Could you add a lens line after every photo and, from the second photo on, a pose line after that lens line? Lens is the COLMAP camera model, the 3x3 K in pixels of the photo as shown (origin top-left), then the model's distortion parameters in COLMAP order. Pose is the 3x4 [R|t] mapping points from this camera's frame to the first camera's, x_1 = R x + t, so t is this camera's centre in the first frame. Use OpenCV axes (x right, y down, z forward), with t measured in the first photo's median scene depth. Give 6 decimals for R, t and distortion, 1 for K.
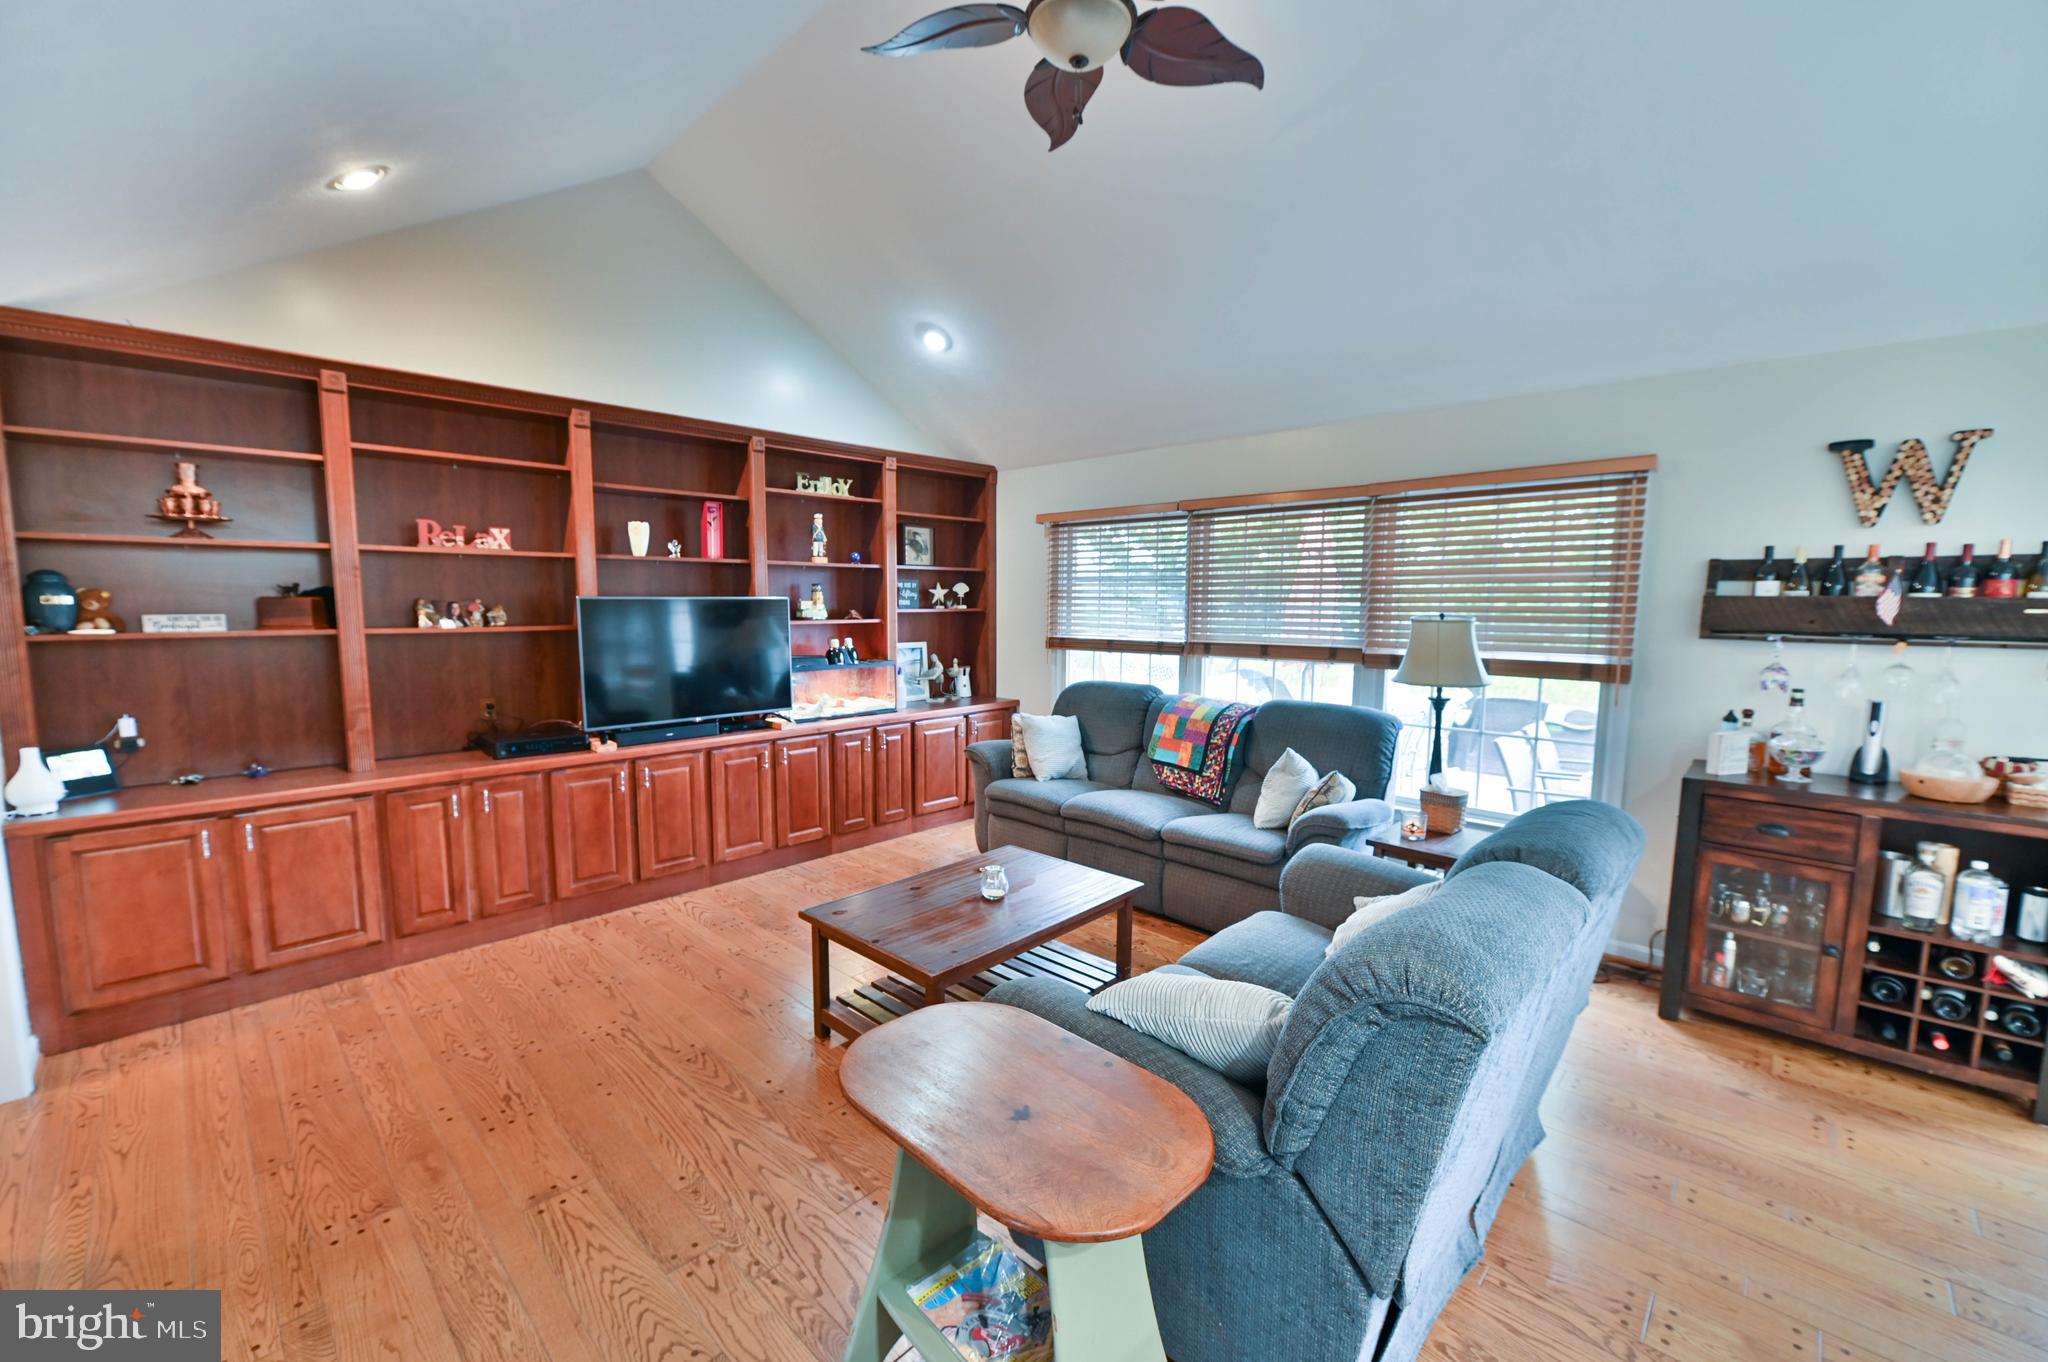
lens RADIAL K [[827.6, 0, 1020.1], [0, 827.6, 681.8], [0, 0, 1]] dist [0.001855, -0.003901]
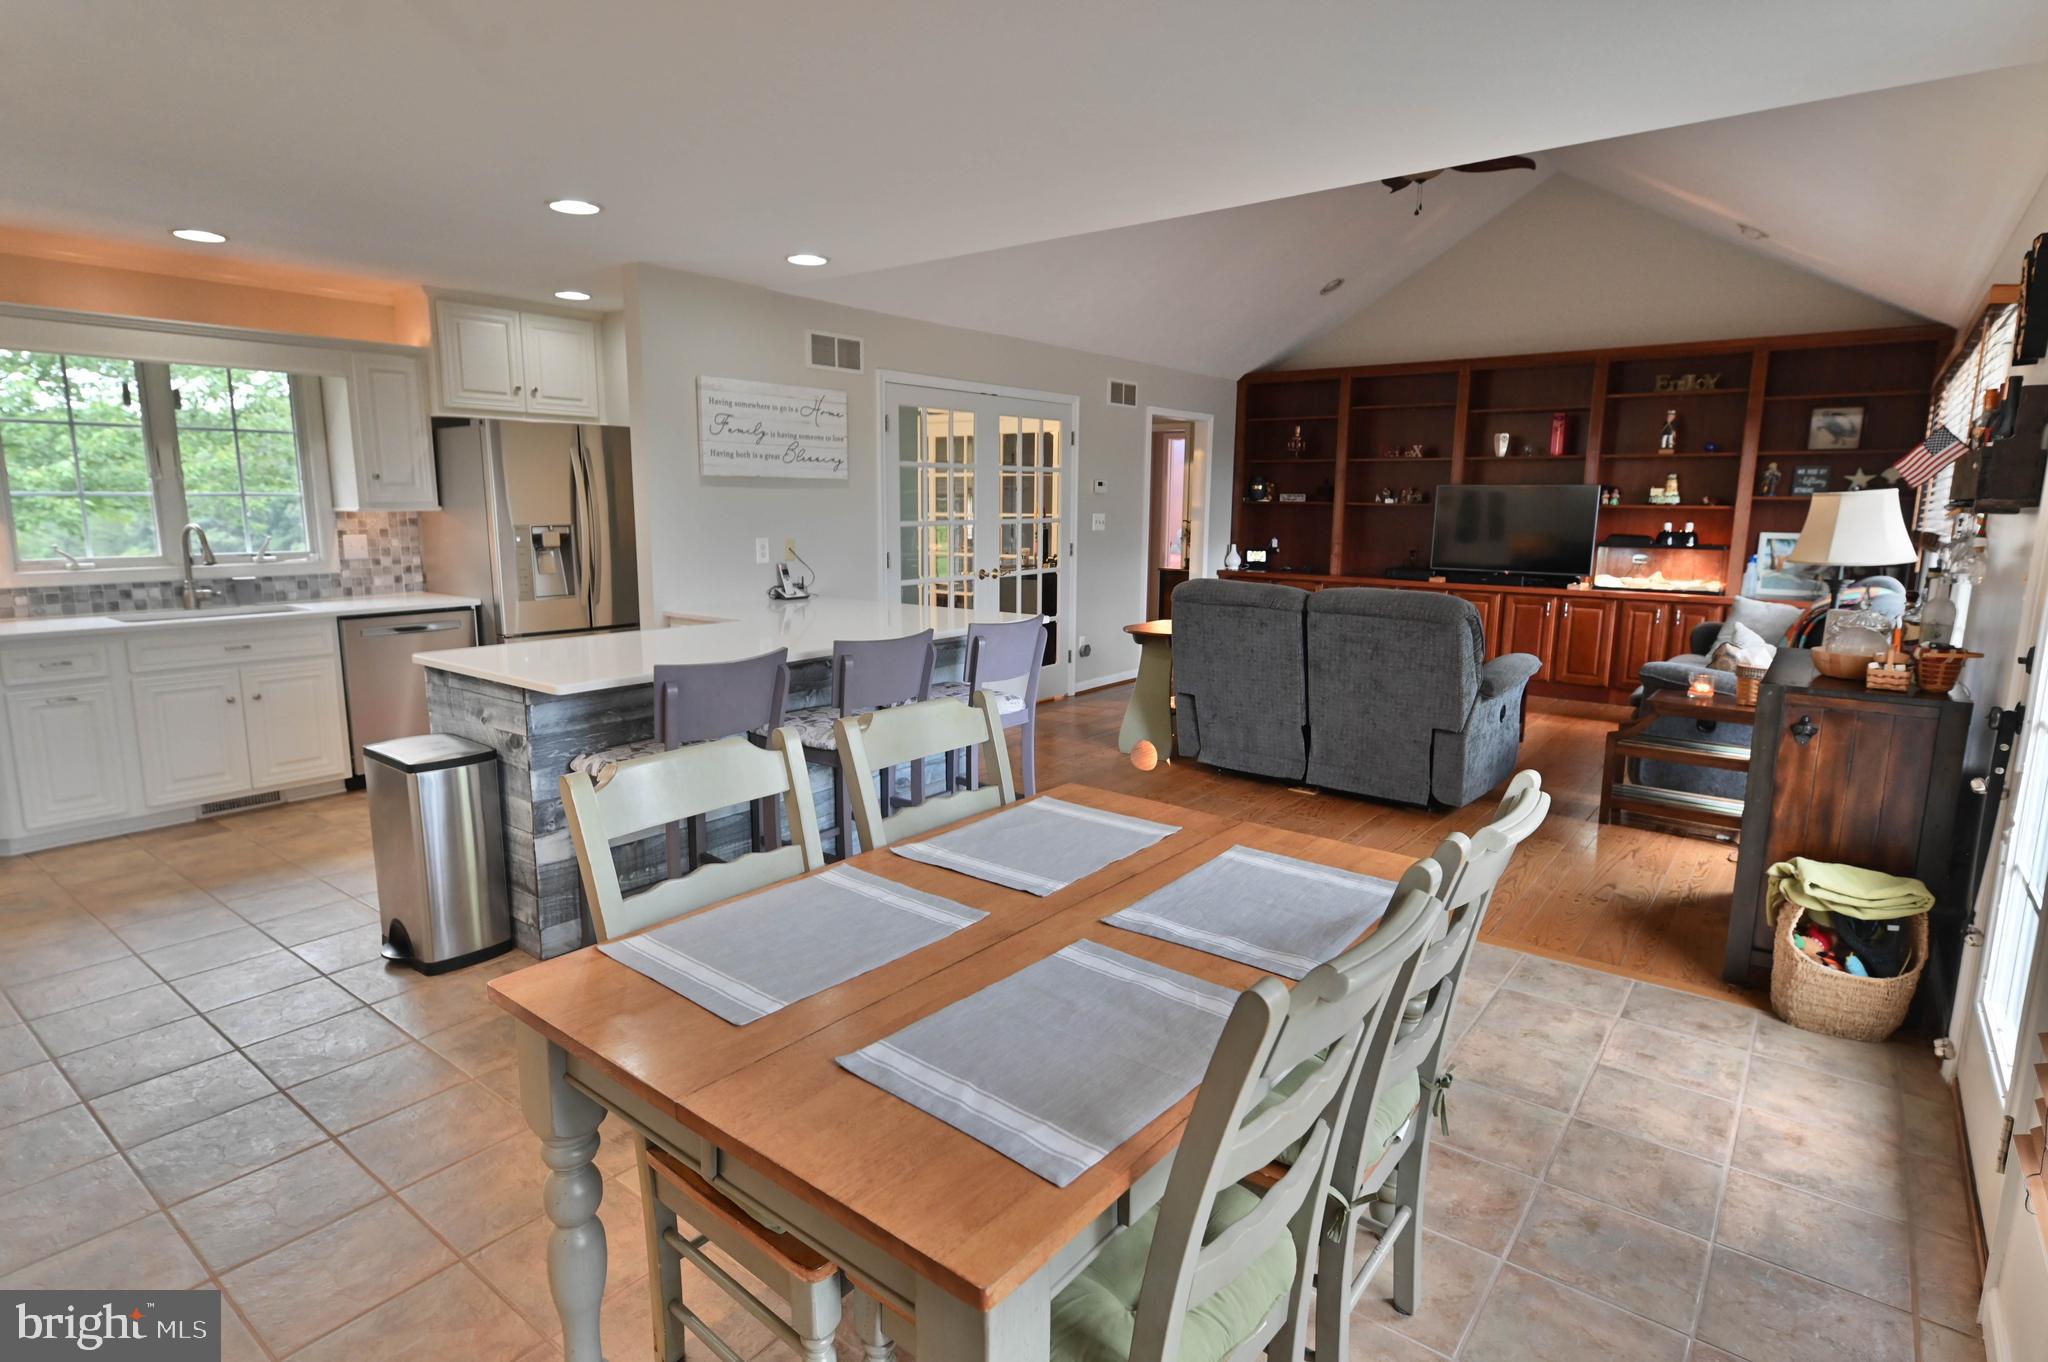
lens RADIAL K [[1059.9, 0, 1017.5], [0, 1059.9, 676.2], [0, 0, 1]] dist [0.003546, -0.001308]
pose [[0.111788, 0.161811, -0.980470, 1.321763], [-0.108838, 0.982712, 0.149772, 0.039705], [0.987754, 0.089969, 0.127467, -0.037729]]
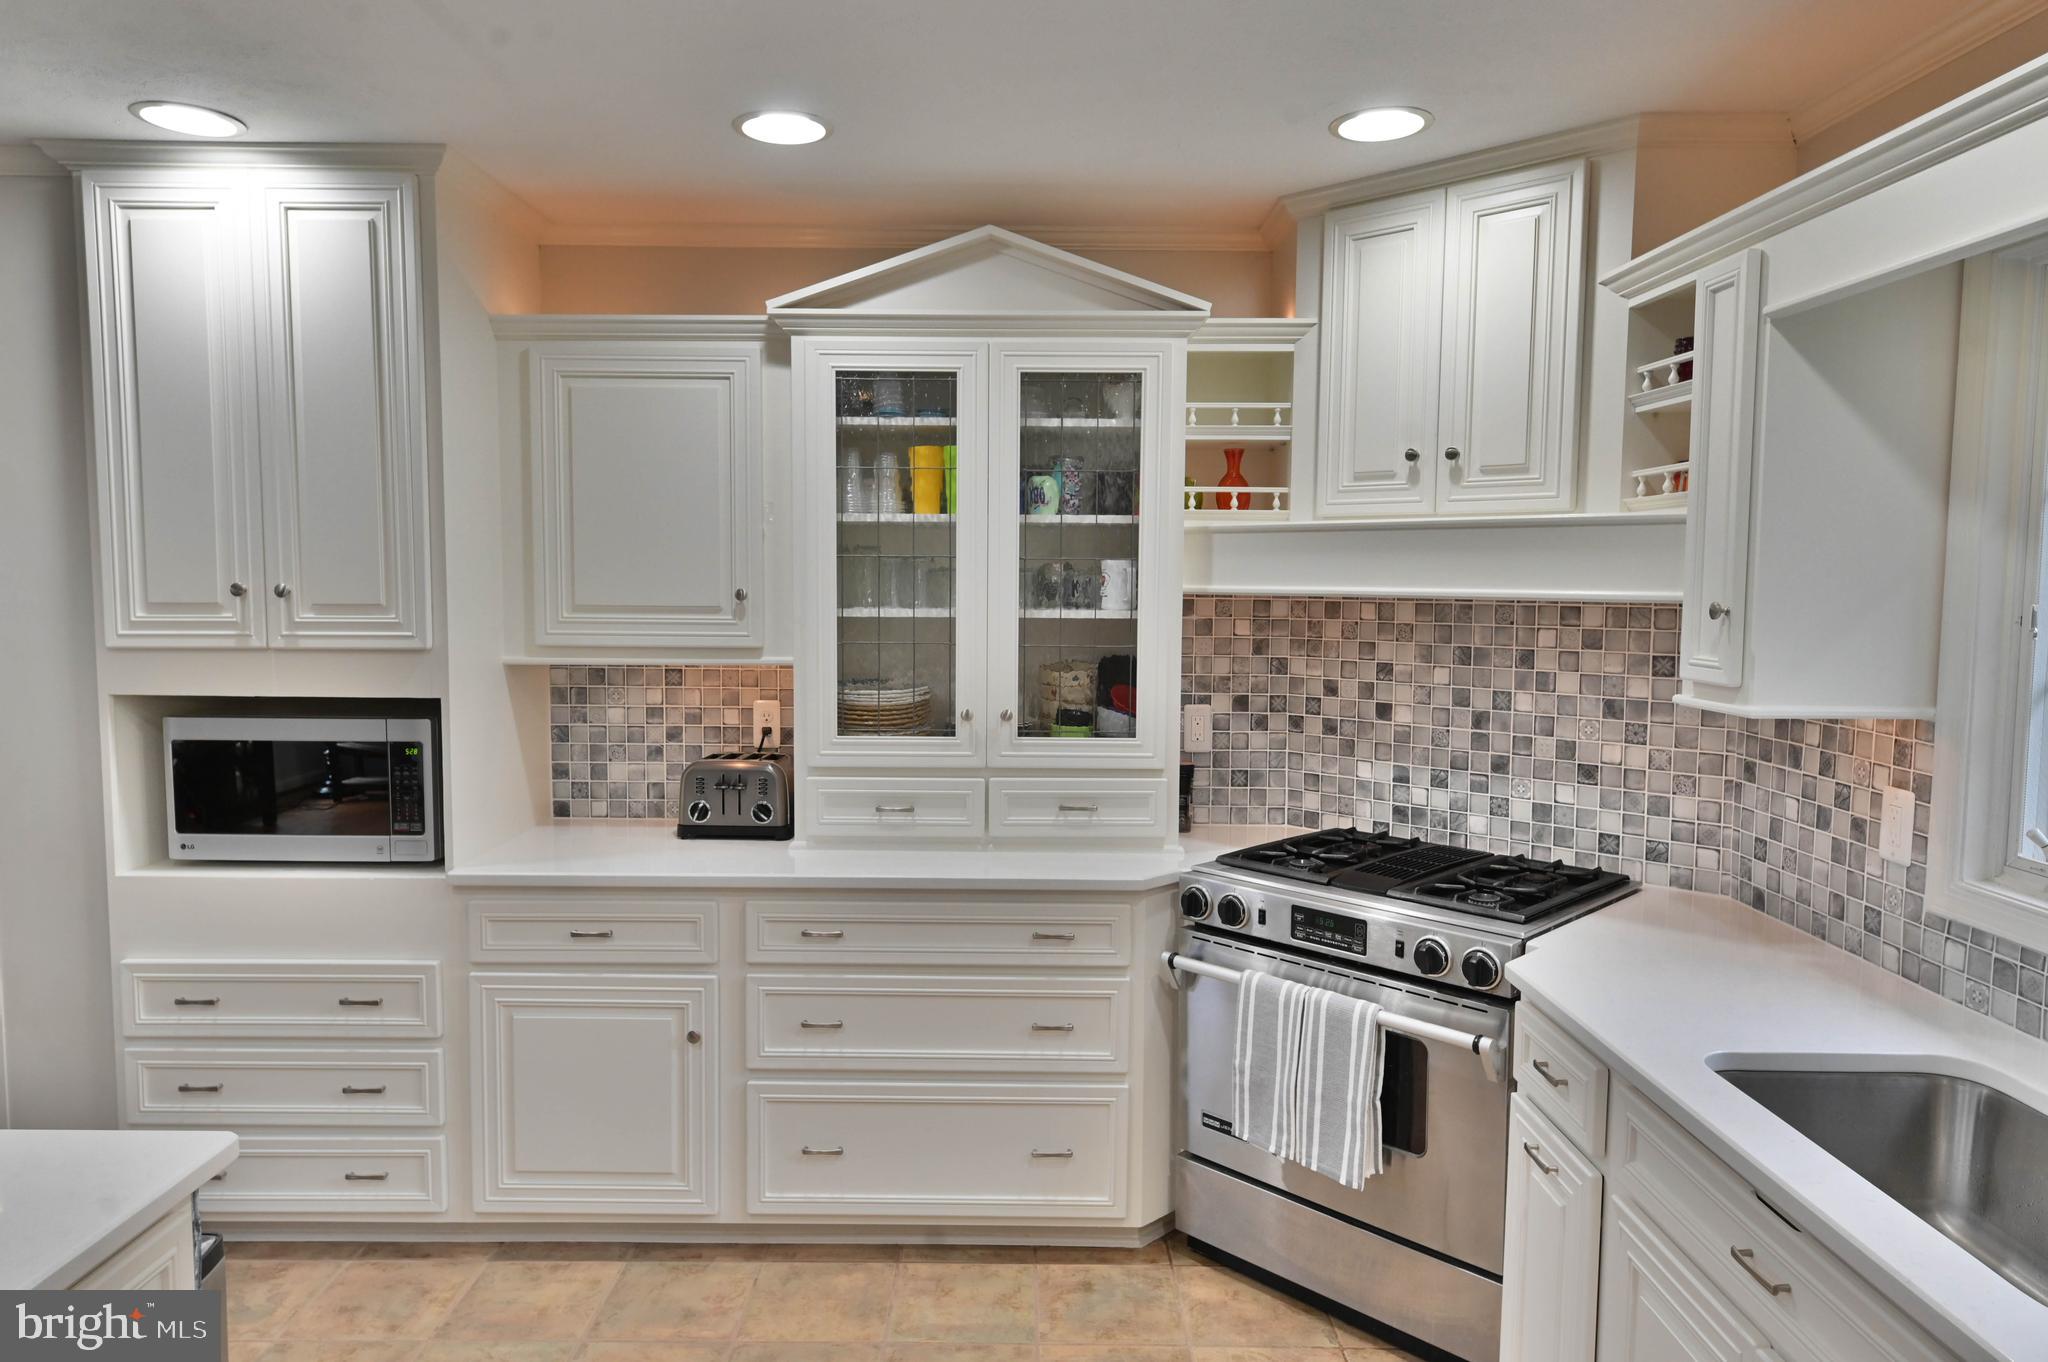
lens RADIAL K [[1316.6, 0, 1019.1], [0, 1316.6, 675.9], [0, 0, 1]] dist [0.009206, -0.001344]
pose [[-0.696447, -0.065497, 0.714613, 0.094255], [0.063120, 0.986375, 0.151920, 0.033299], [-0.714827, 0.150911, -0.682824, -0.315512]]
